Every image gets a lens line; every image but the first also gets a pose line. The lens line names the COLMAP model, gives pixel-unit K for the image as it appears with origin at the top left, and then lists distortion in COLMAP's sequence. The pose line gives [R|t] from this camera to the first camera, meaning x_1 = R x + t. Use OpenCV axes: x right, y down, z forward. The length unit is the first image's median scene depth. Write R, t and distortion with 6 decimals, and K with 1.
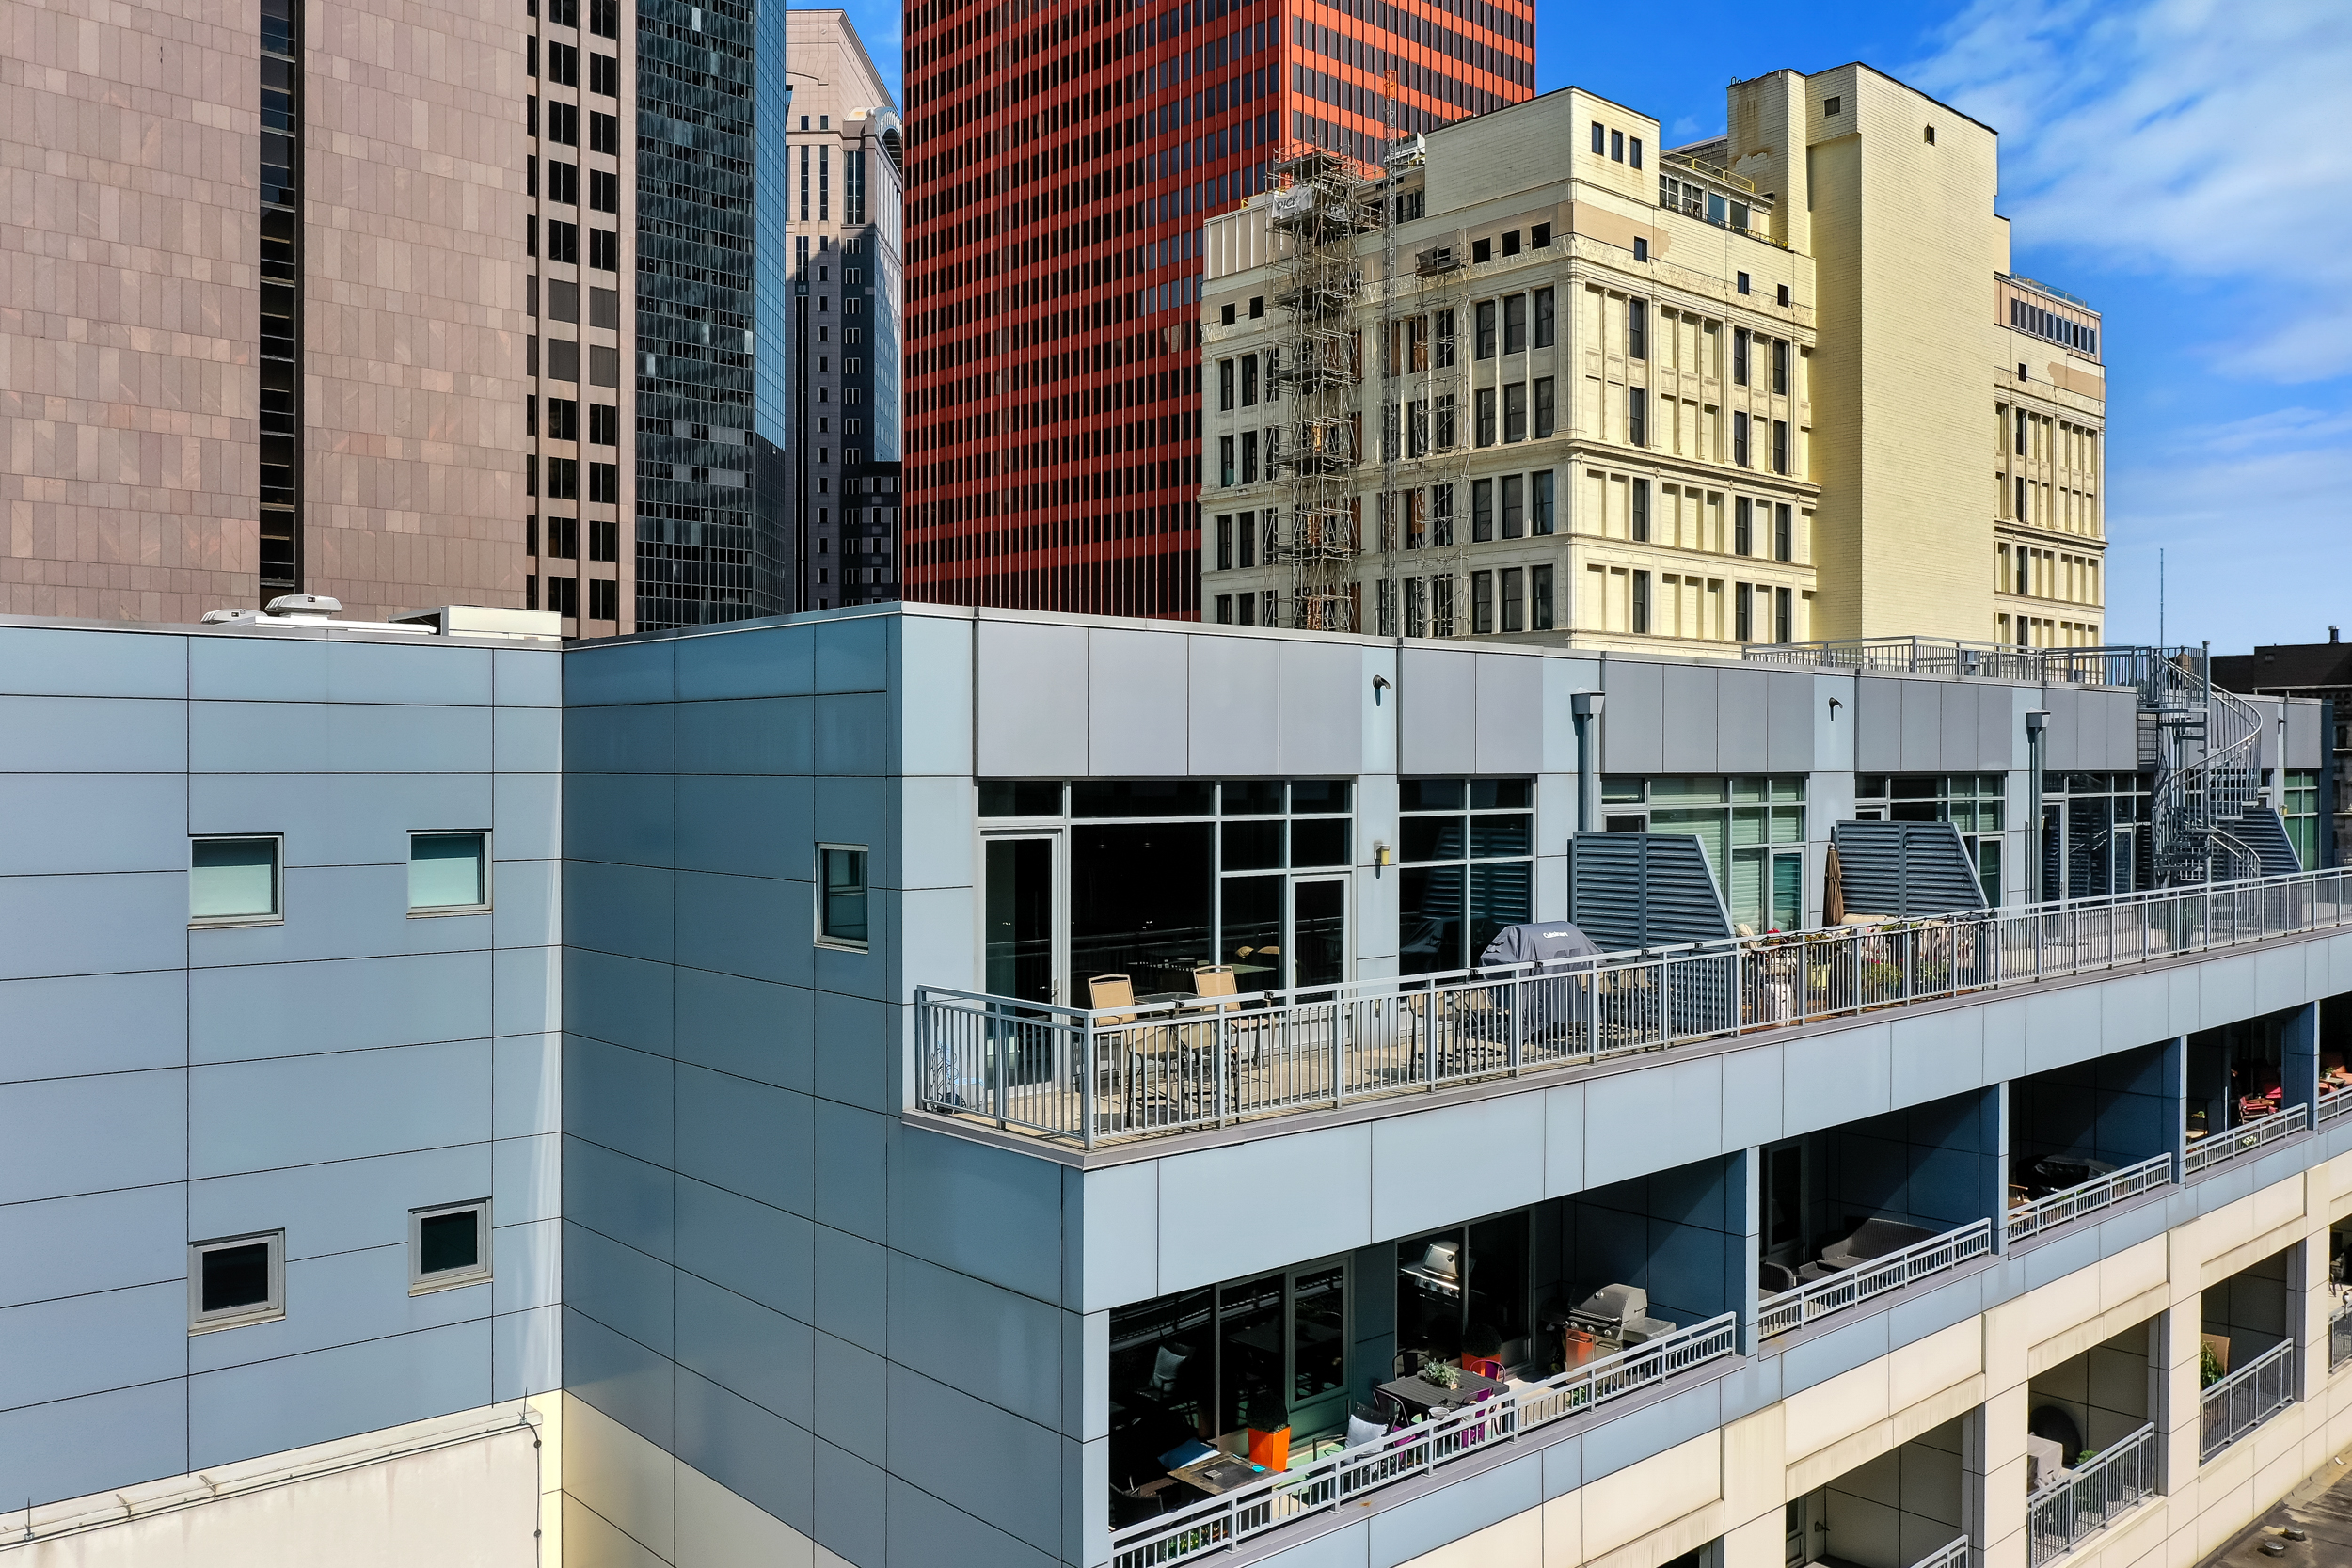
lens RADIAL K [[1872.9, 0, 1175.3], [0, 1872.9, 752.5], [0, 0, 1]] dist [-0.008856, 0.012874]
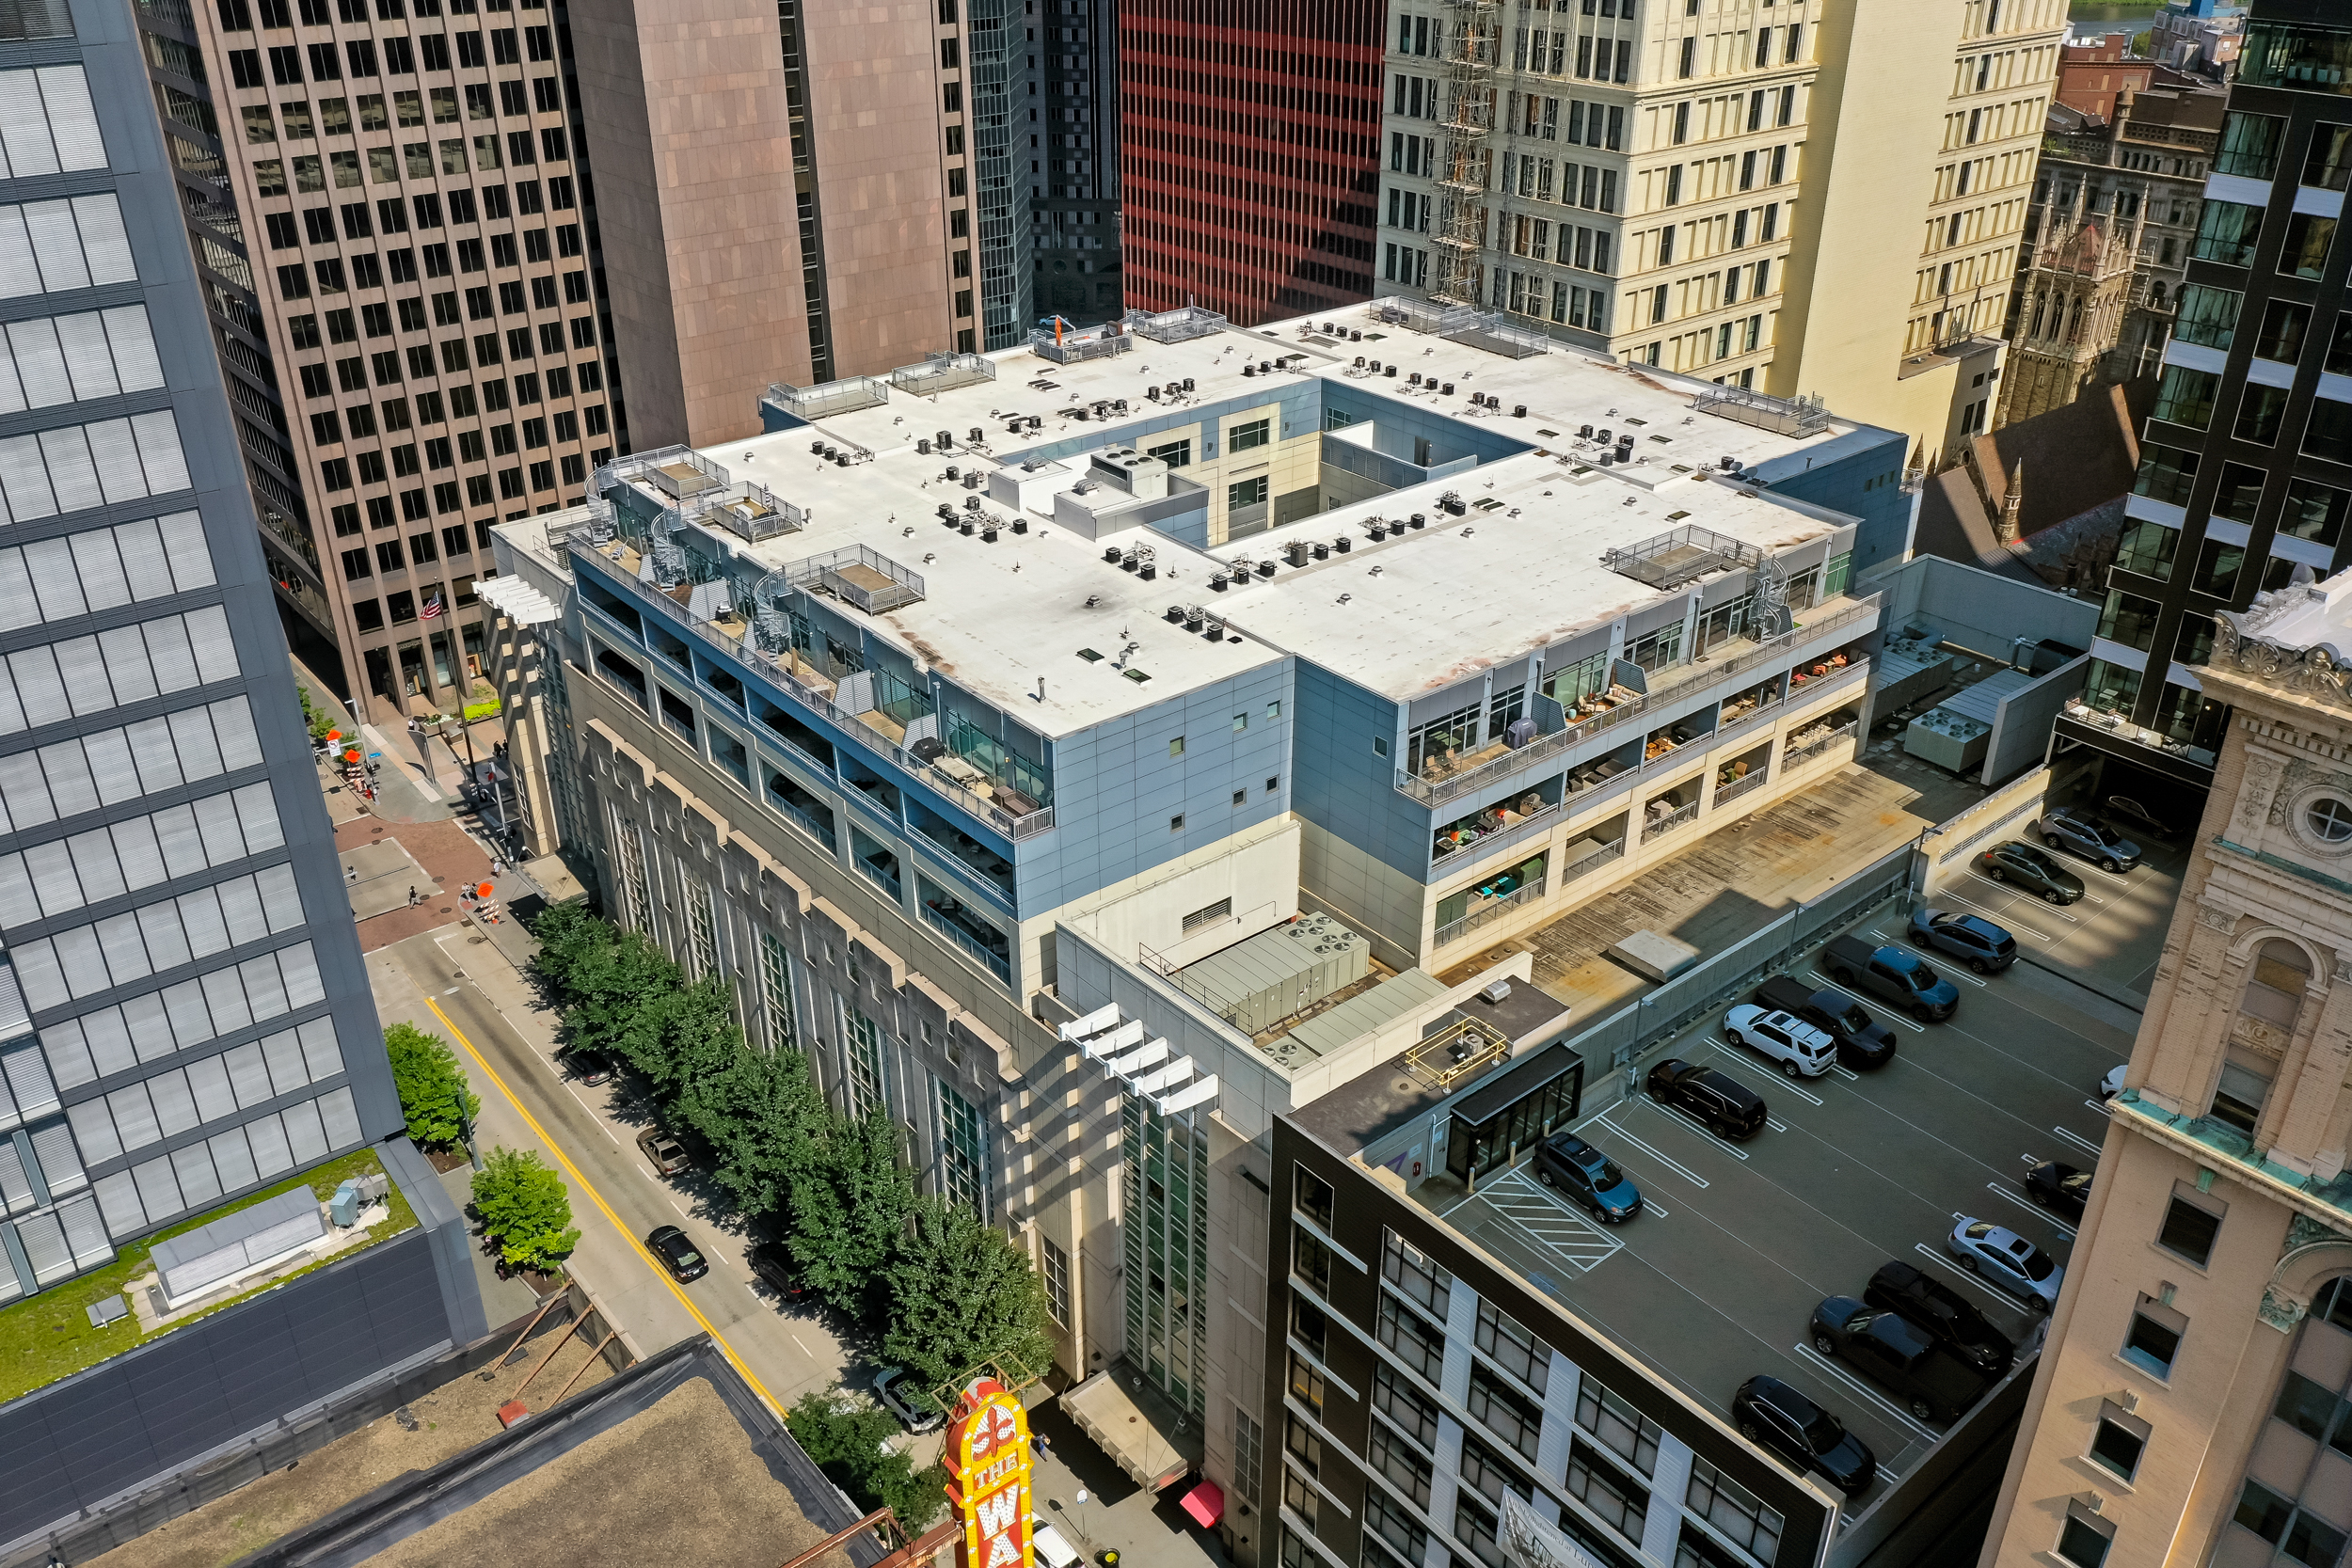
lens RADIAL K [[1855.3, 0, 1176.0], [0, 1855.3, 784.0], [0, 0, 1]] dist [-0.032426, -0.000688]
pose [[0.998893, 0.020692, -0.042233, -0.086018], [0.002120, 0.877282, 0.479971, -0.376068], [0.046982, -0.479530, 0.876267, -0.583995]]
